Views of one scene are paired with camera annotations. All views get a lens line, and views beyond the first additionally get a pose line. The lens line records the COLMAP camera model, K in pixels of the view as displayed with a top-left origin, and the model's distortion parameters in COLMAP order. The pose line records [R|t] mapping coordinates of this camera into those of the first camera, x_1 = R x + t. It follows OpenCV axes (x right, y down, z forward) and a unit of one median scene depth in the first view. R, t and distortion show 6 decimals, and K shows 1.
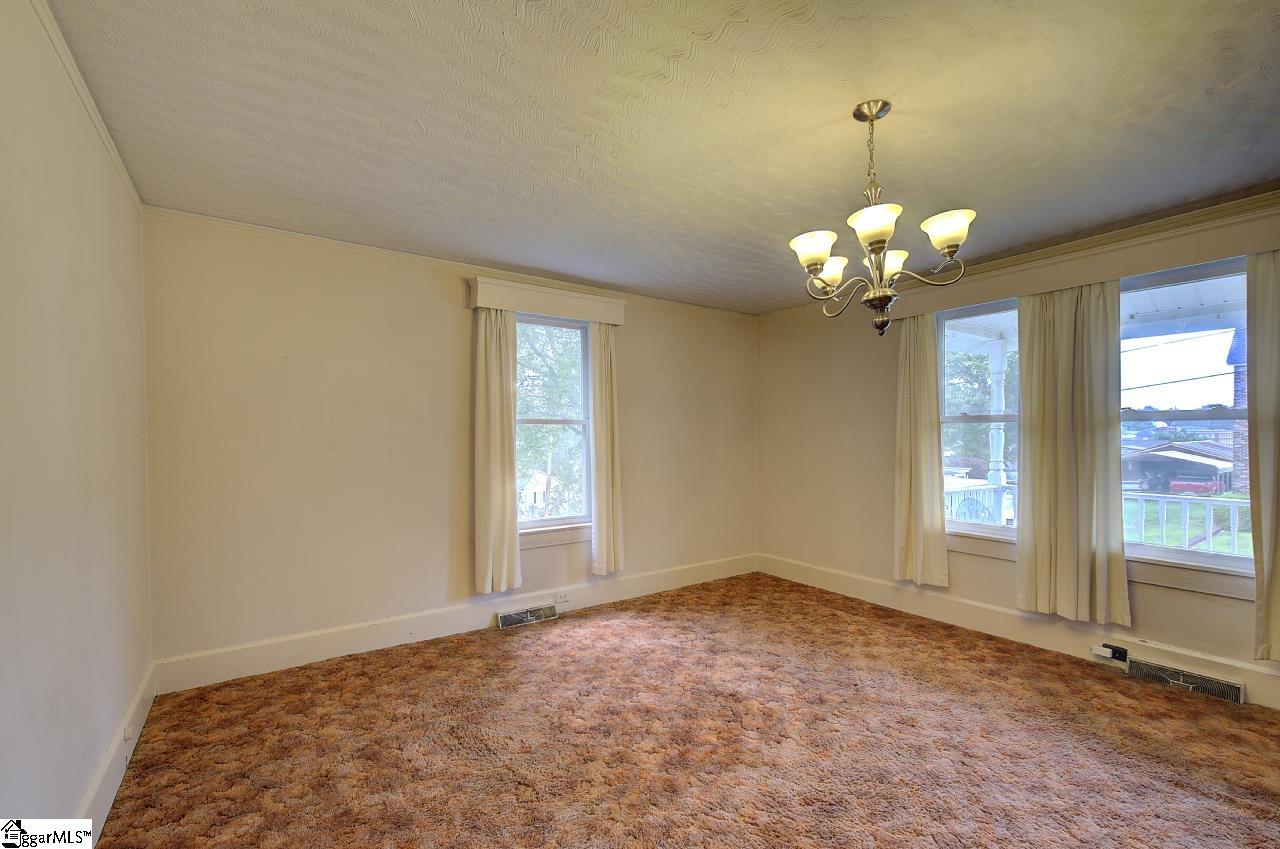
lens RADIAL K [[549.5, 0, 651.8], [0, 549.5, 434.2], [0, 0, 1]] dist [0.001820, 0.000842]
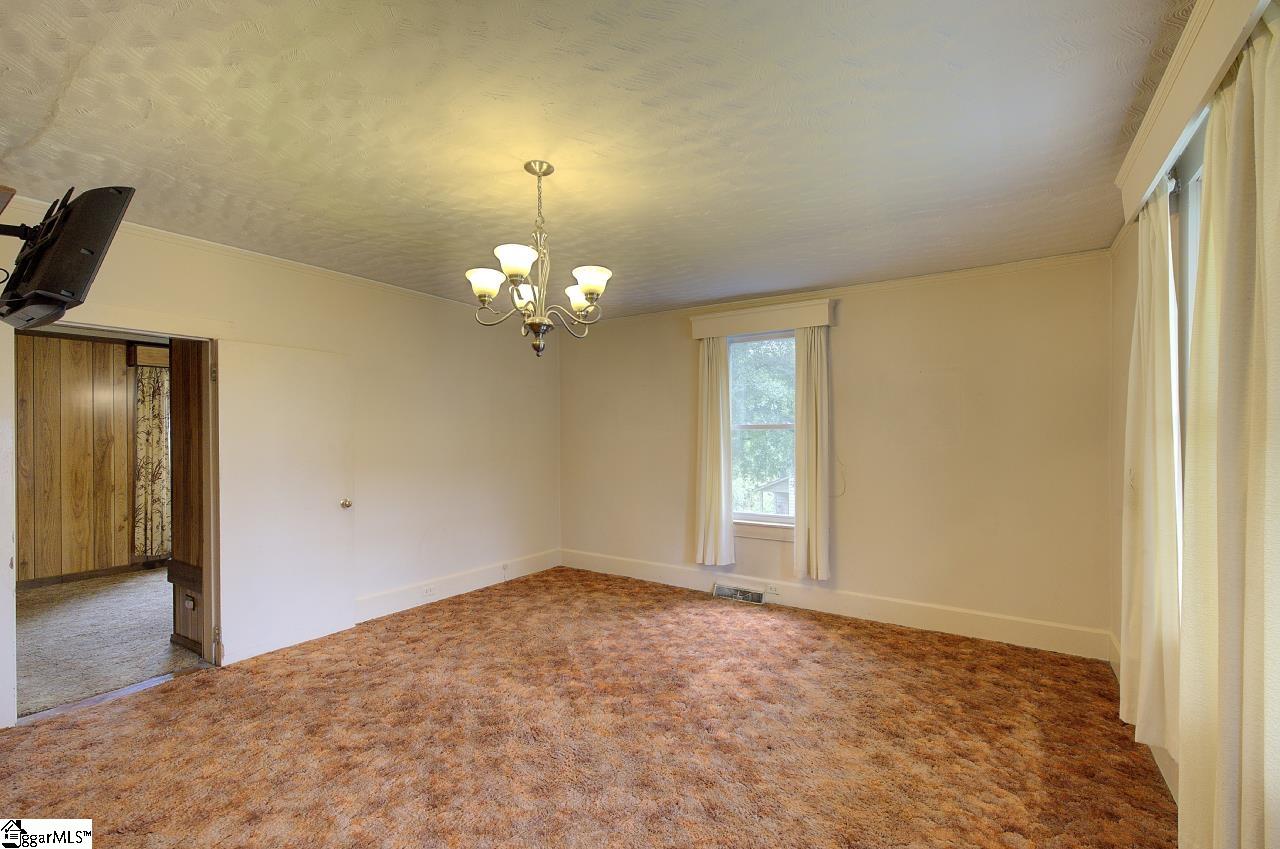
lens RADIAL K [[549.5, 0, 628.0], [0, 549.5, 434.9], [0, 0, 1]] dist [0.001820, 0.000842]
pose [[0.339291, -0.000151, -0.940681, 0.934405], [0.006452, 0.999977, 0.002167, -0.012042], [0.940659, -0.006804, 0.339284, 0.458854]]
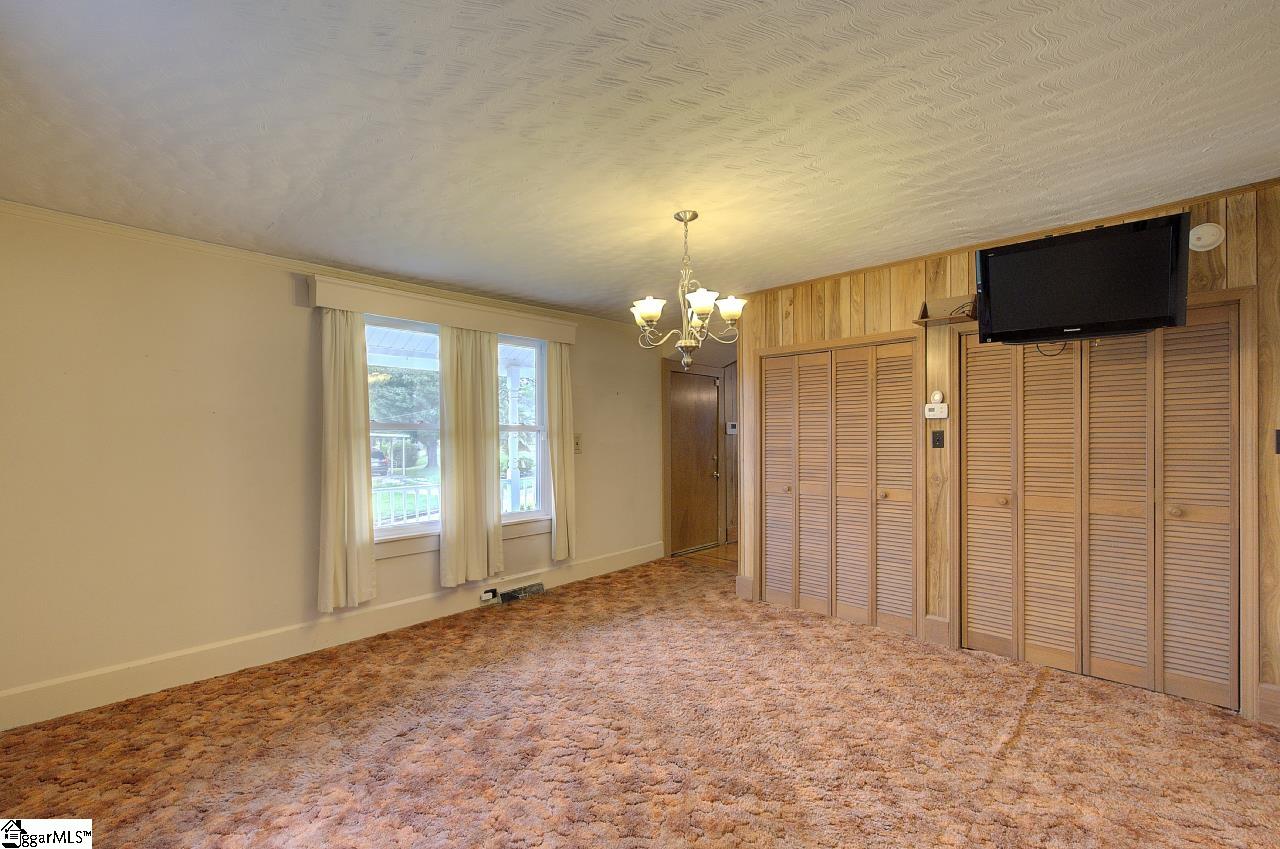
lens RADIAL K [[549.5, 0, 642.0], [0, 549.5, 431.3], [0, 0, 1]] dist [0.001820, 0.000842]
pose [[-0.195767, 0.019793, 0.980451, -0.587930], [0.009642, 0.999787, -0.018258, 0.006485], [-0.980603, 0.005879, -0.195916, 0.830417]]
